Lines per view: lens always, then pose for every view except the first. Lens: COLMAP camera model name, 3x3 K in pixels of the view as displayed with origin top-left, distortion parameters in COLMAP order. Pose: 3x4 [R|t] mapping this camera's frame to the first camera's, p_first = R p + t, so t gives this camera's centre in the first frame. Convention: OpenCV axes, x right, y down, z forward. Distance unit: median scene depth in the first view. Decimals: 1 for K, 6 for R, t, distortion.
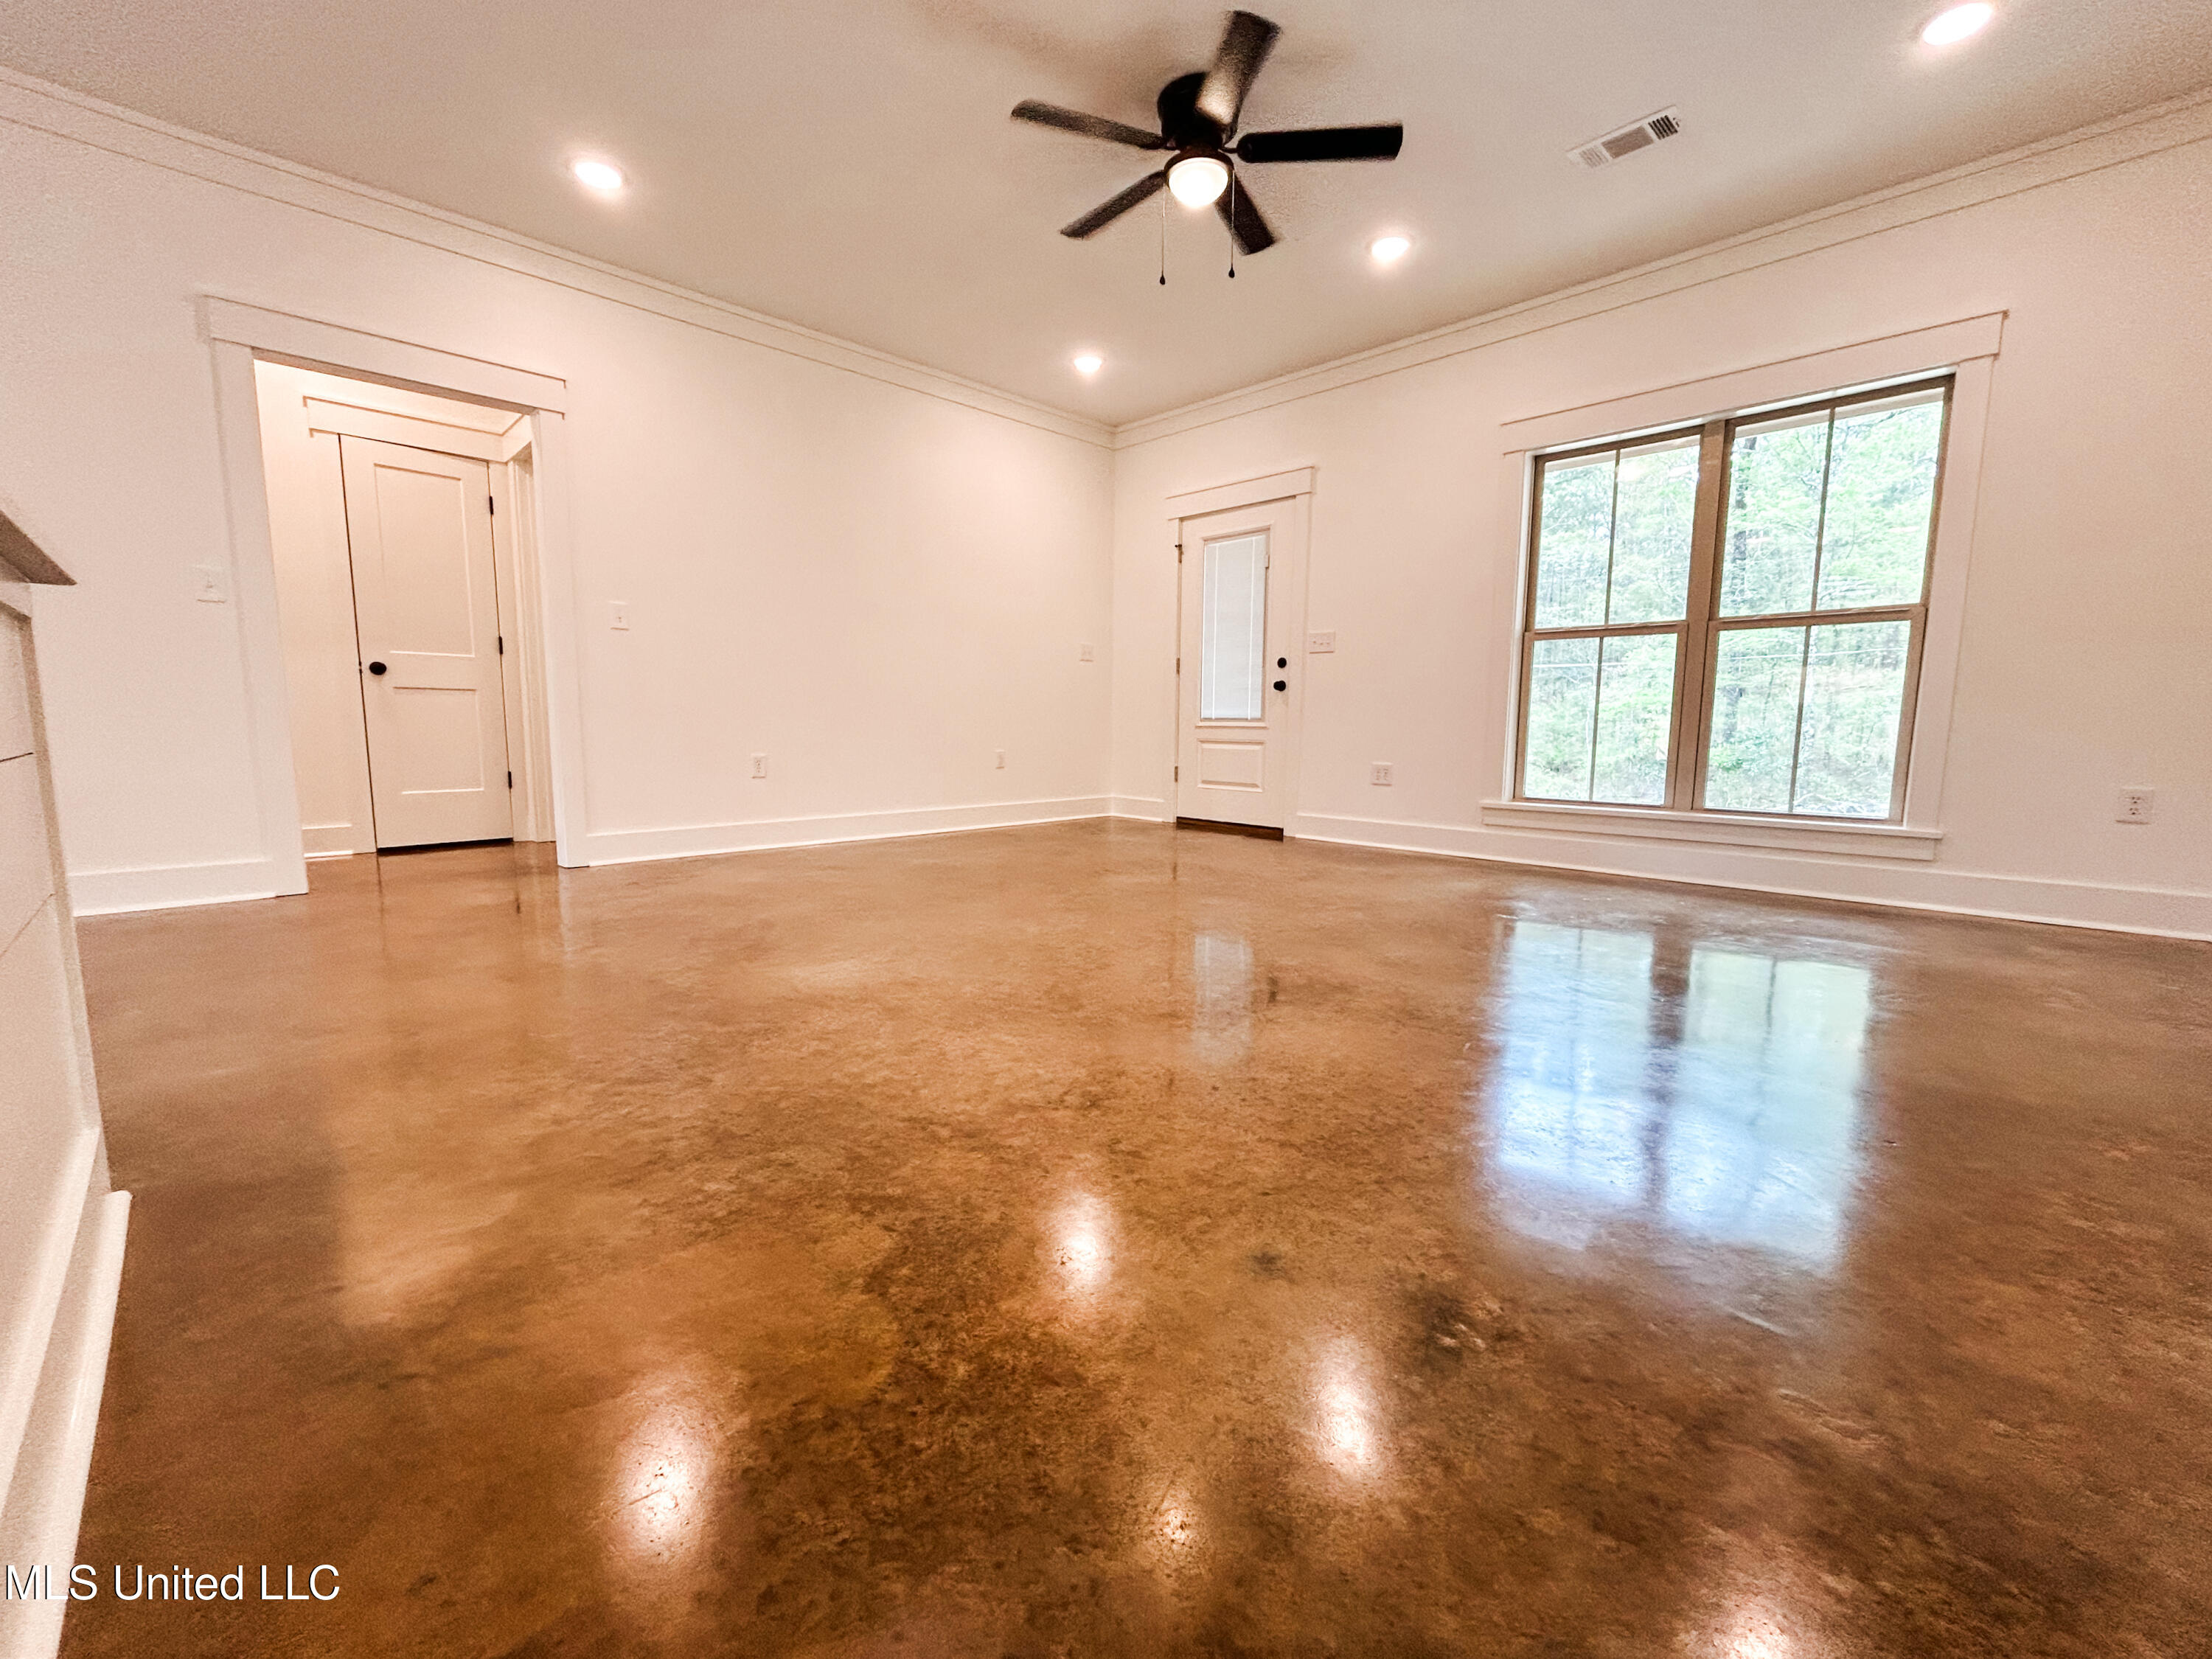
lens RADIAL K [[907.0, 0, 1110.3], [0, 907.0, 839.6], [0, 0, 1]] dist [-0.000316, 0.000001]
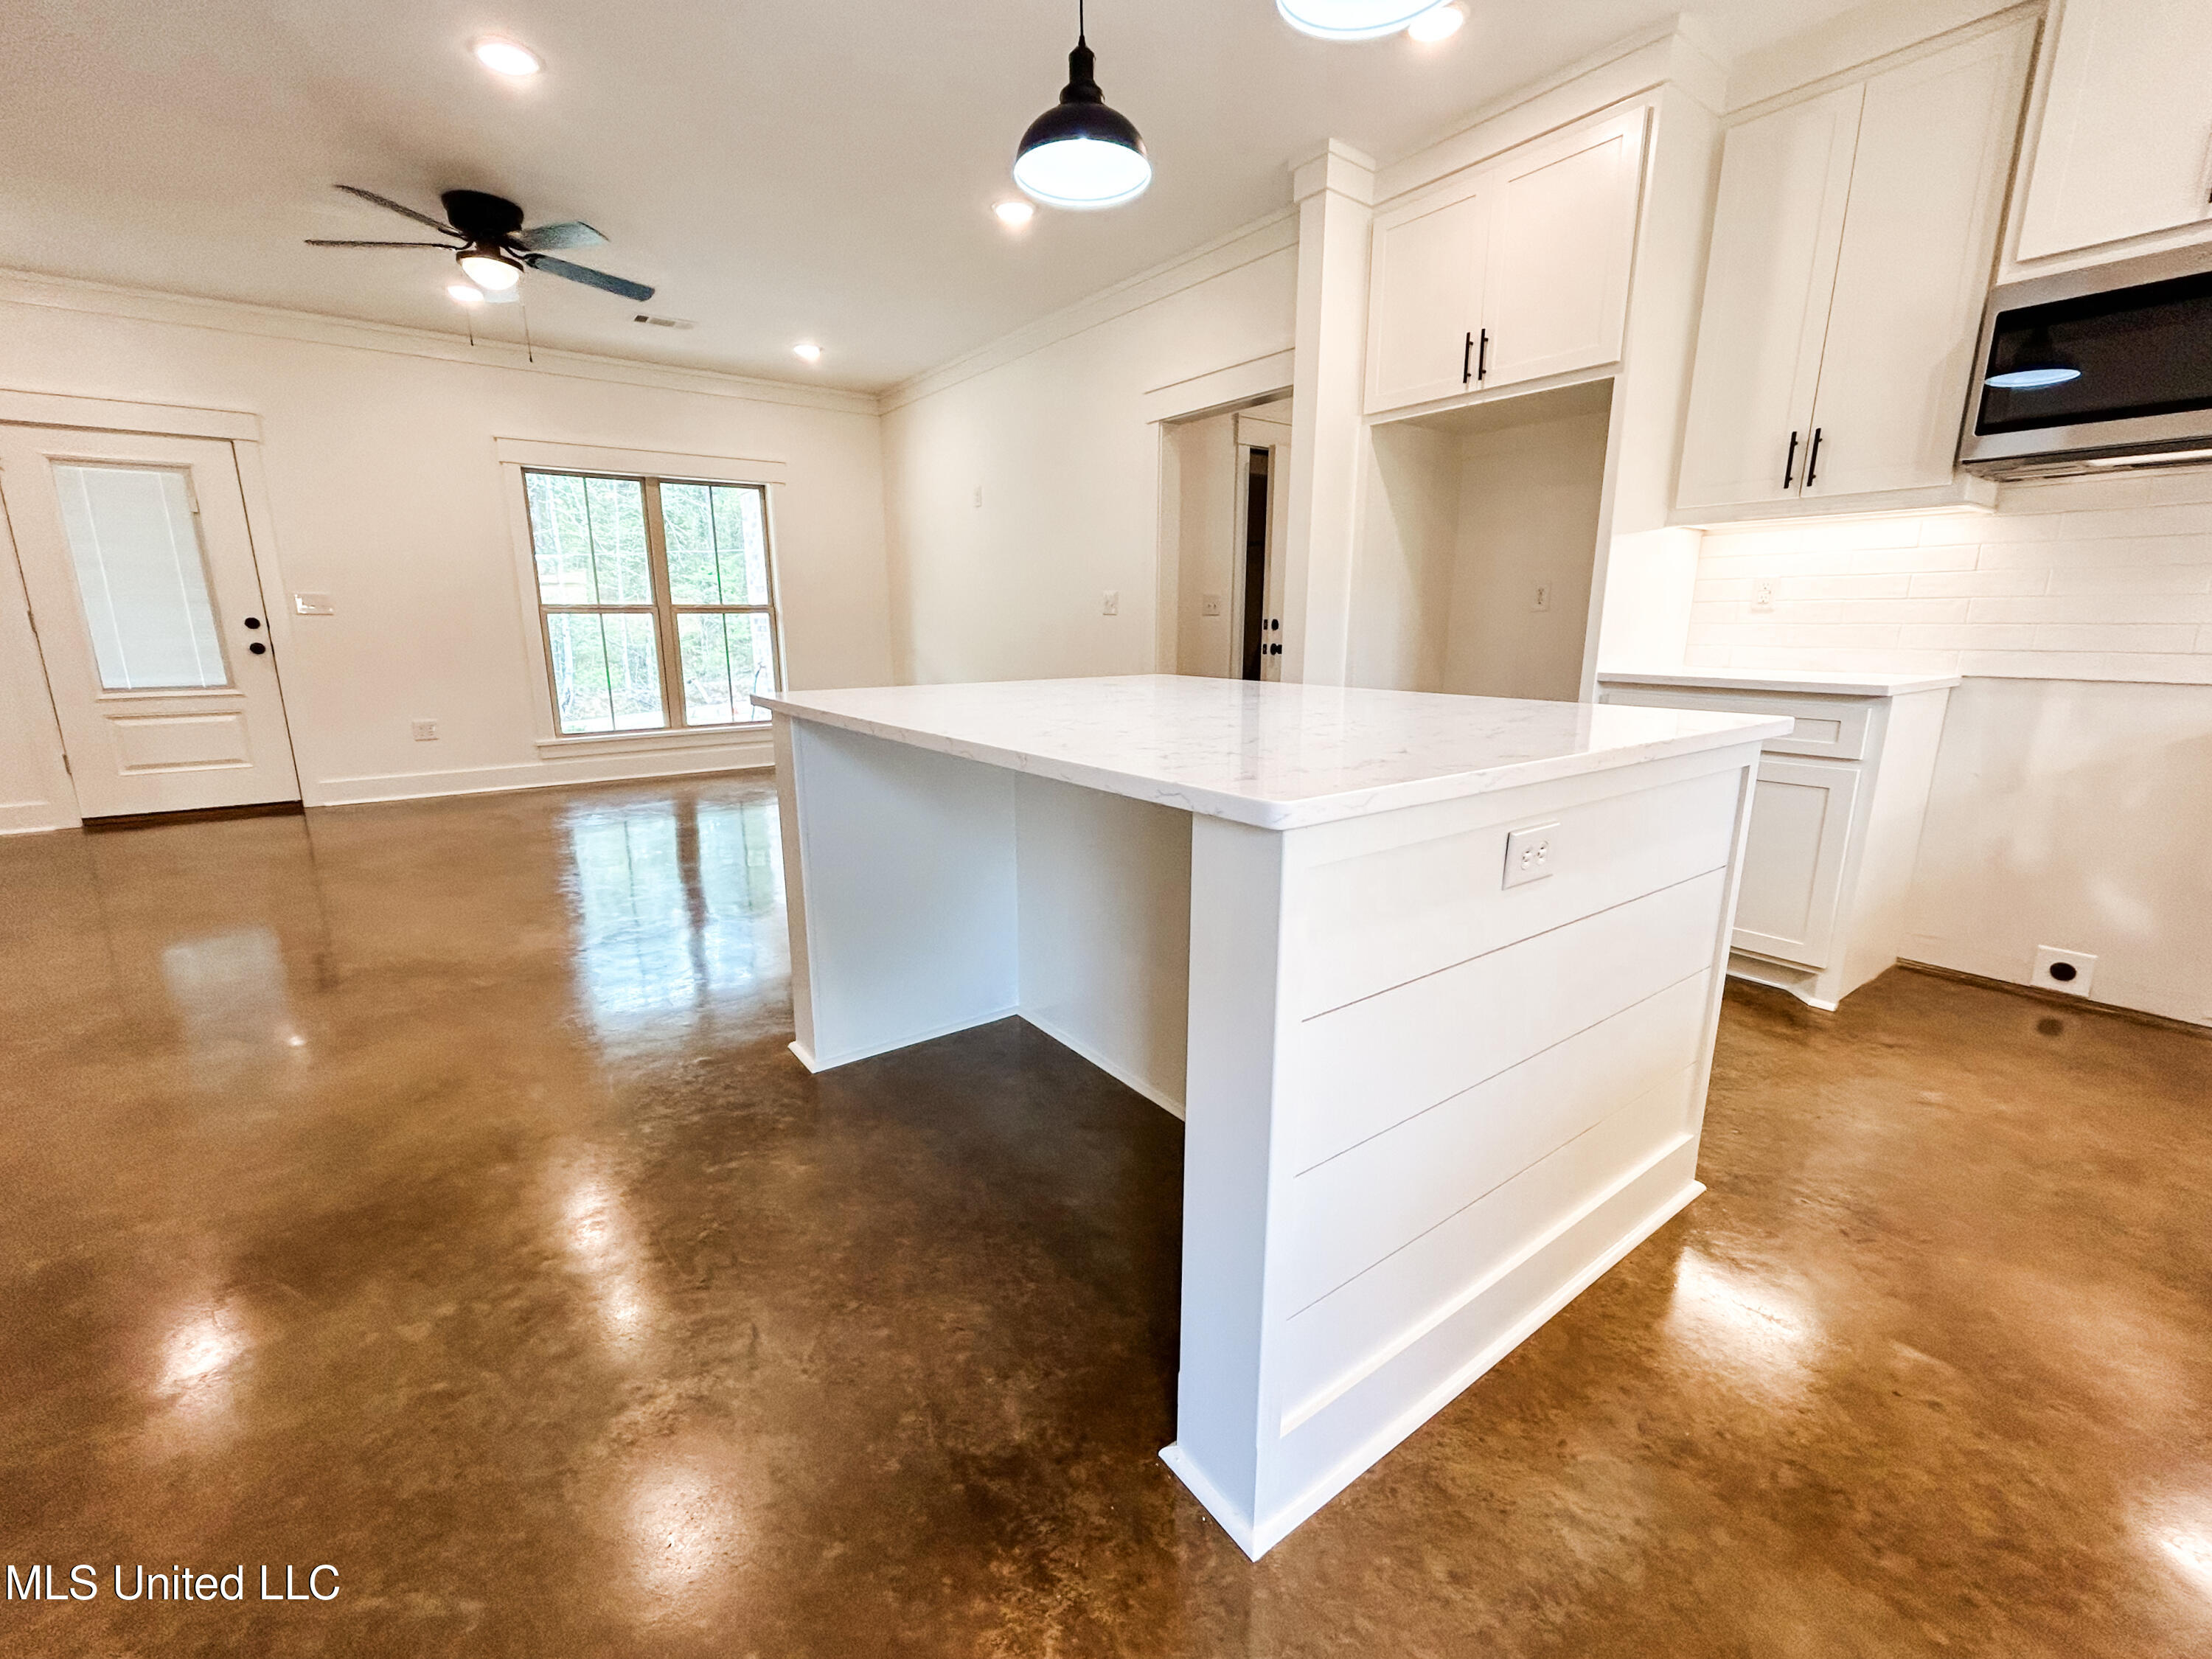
lens RADIAL K [[925.8, 0, 1106.0], [0, 925.8, 829.5], [0, 0, 1]] dist [0.000431, -0.000017]
pose [[0.152280, -0.228003, 0.961678, -0.676817], [0.131268, 0.969072, 0.208970, -0.081272], [-0.979581, 0.094415, 0.177500, 0.007497]]
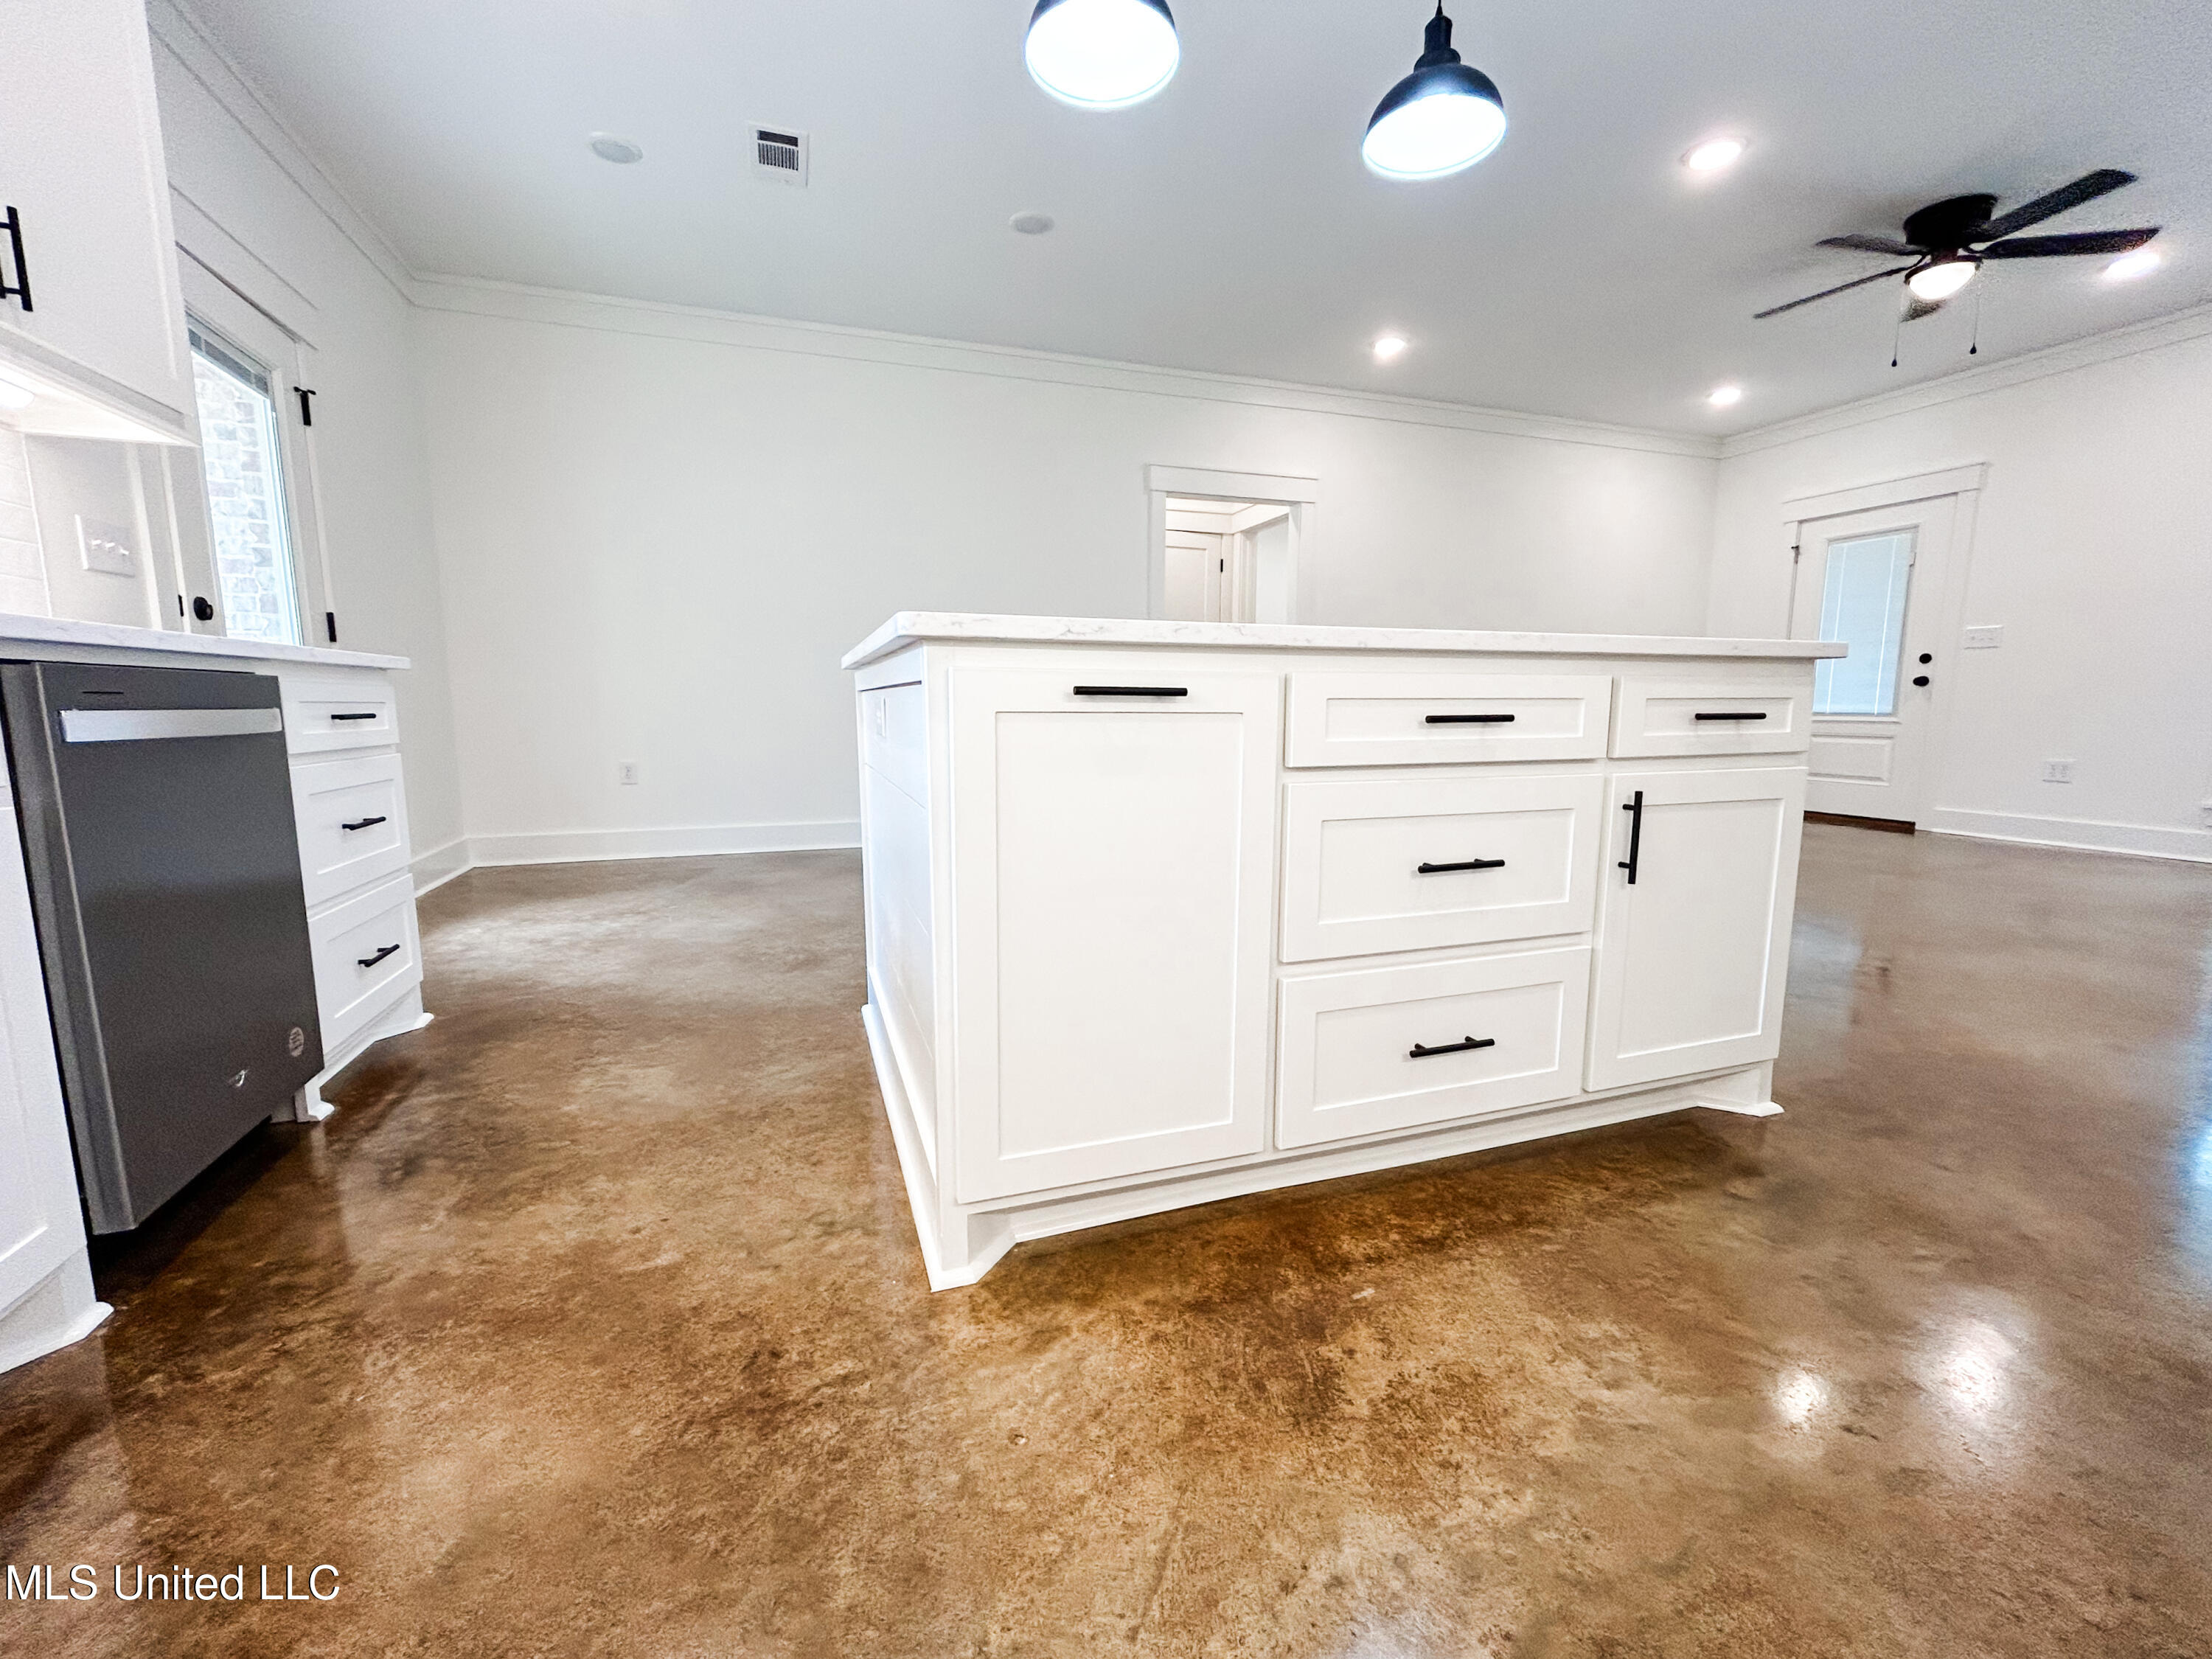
lens RADIAL K [[905.2, 0, 1103.5], [0, 905.2, 827.3], [0, 0, 1]] dist [0.001125, -0.000217]
pose [[0.901235, 0.052017, -0.430197, -0.208059], [-0.048481, 0.998640, 0.019186, 0.019549], [0.430610, 0.003565, 0.902531, -0.332116]]
